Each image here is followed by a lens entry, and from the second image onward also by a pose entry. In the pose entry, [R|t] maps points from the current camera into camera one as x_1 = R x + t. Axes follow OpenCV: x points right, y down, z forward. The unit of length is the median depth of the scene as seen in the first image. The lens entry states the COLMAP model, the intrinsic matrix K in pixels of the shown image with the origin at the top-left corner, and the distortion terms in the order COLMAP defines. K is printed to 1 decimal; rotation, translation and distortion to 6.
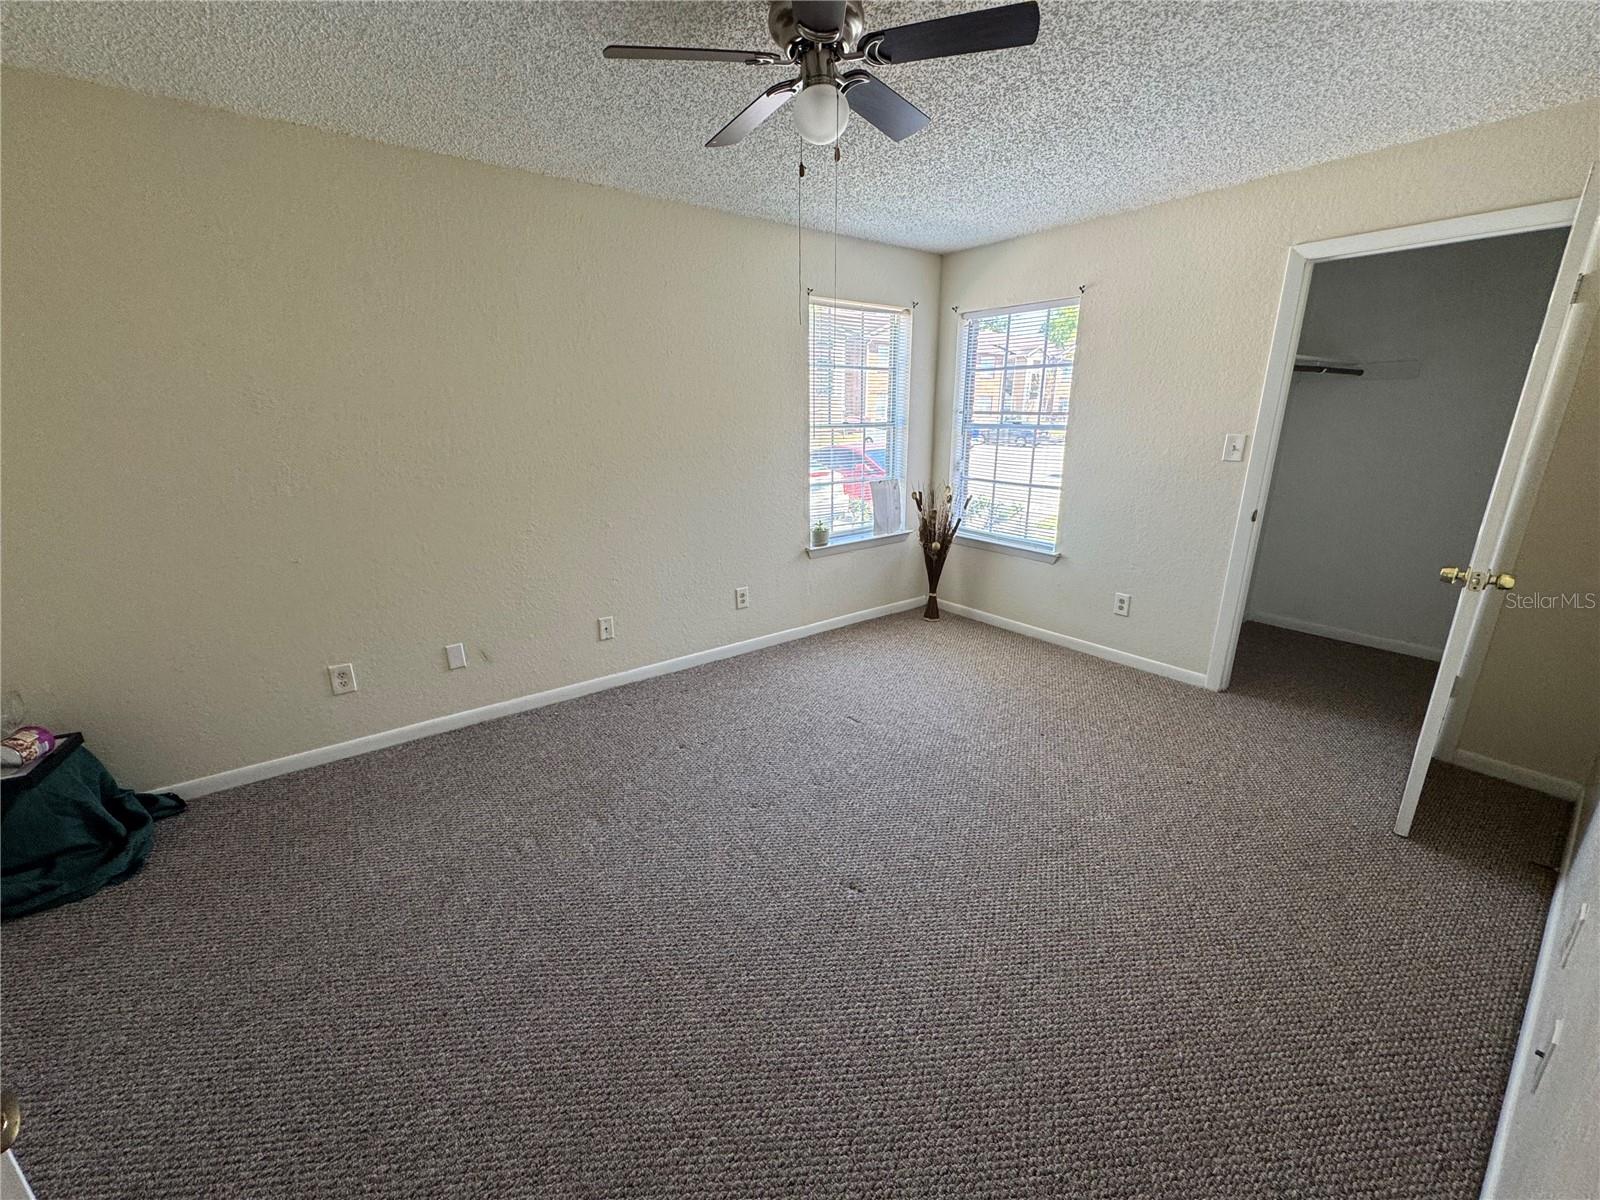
lens RADIAL K [[636.4, 0, 801.8], [0, 636.4, 601.2], [0, 0, 1]] dist [-0.000773, -0.000664]
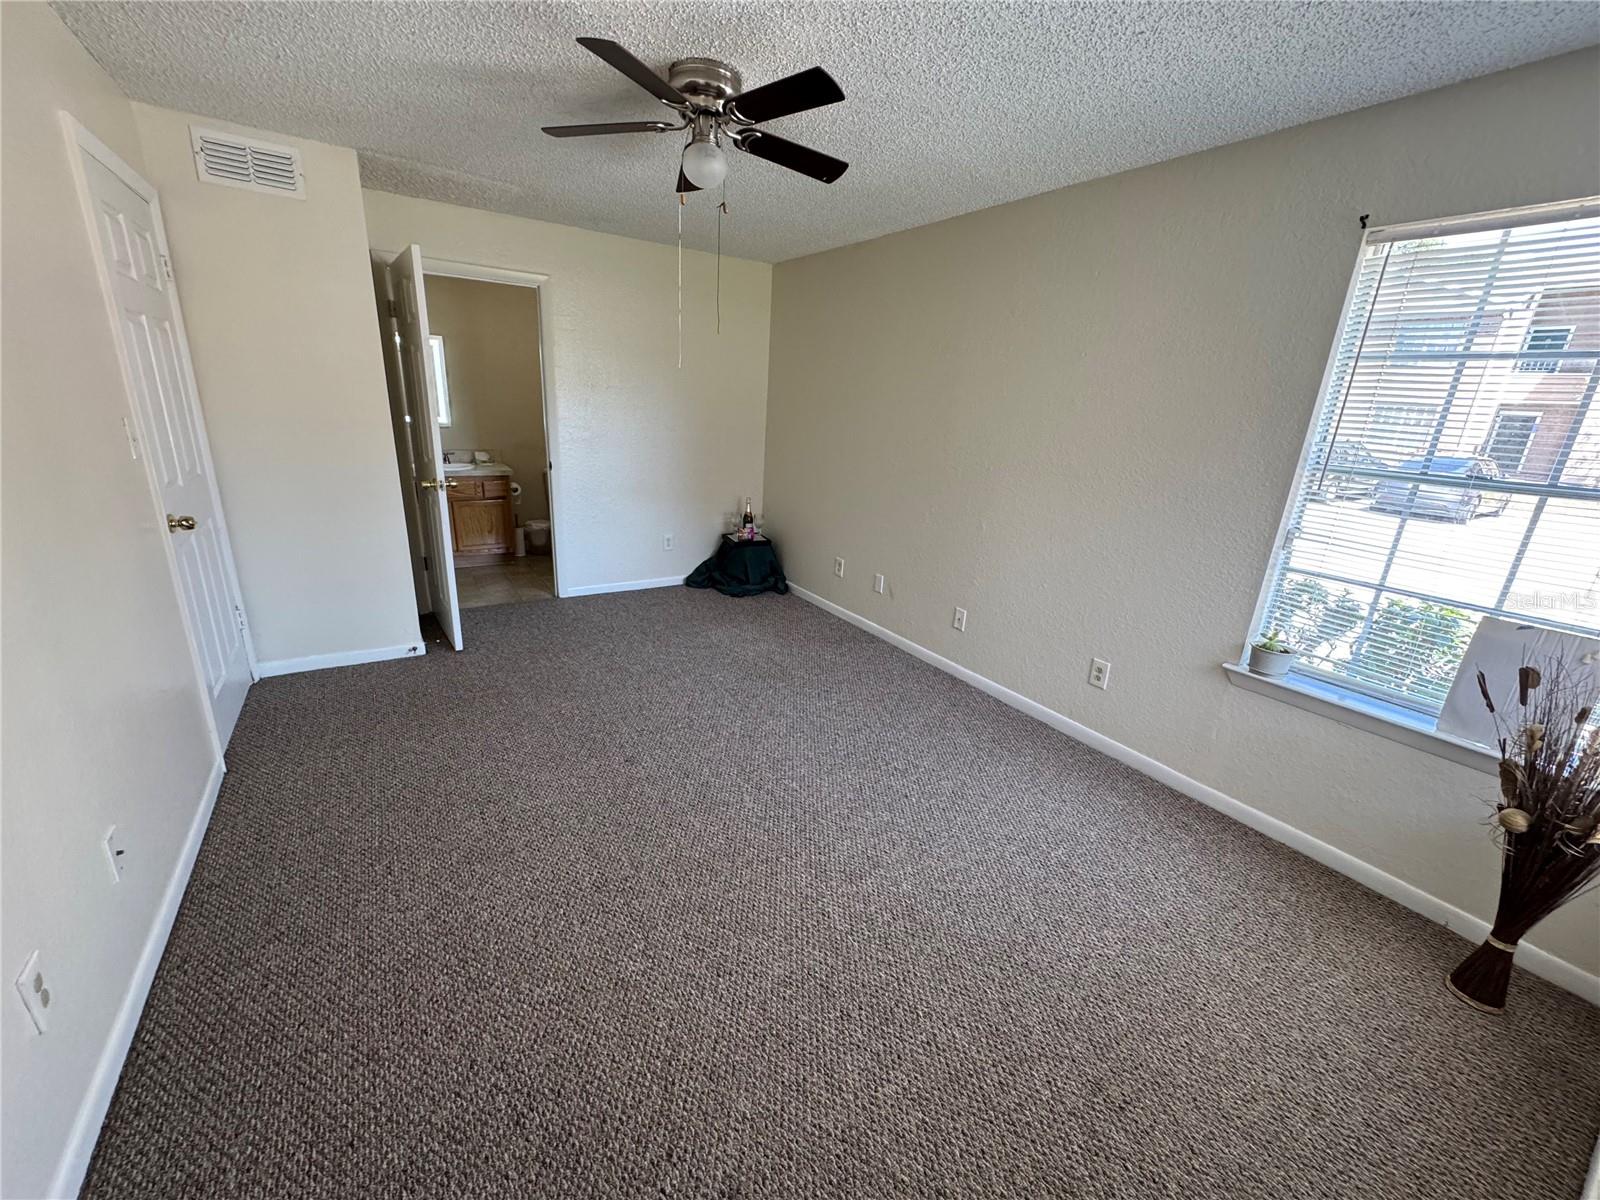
lens RADIAL K [[636.4, 0, 801.8], [0, 636.4, 601.2], [0, 0, 1]] dist [-0.000773, -0.000664]
pose [[-0.078540, 0.299181, -0.950959, 0.676151], [-0.340208, 0.888597, 0.307659, -0.208893], [0.937065, 0.347687, 0.031993, 0.662844]]
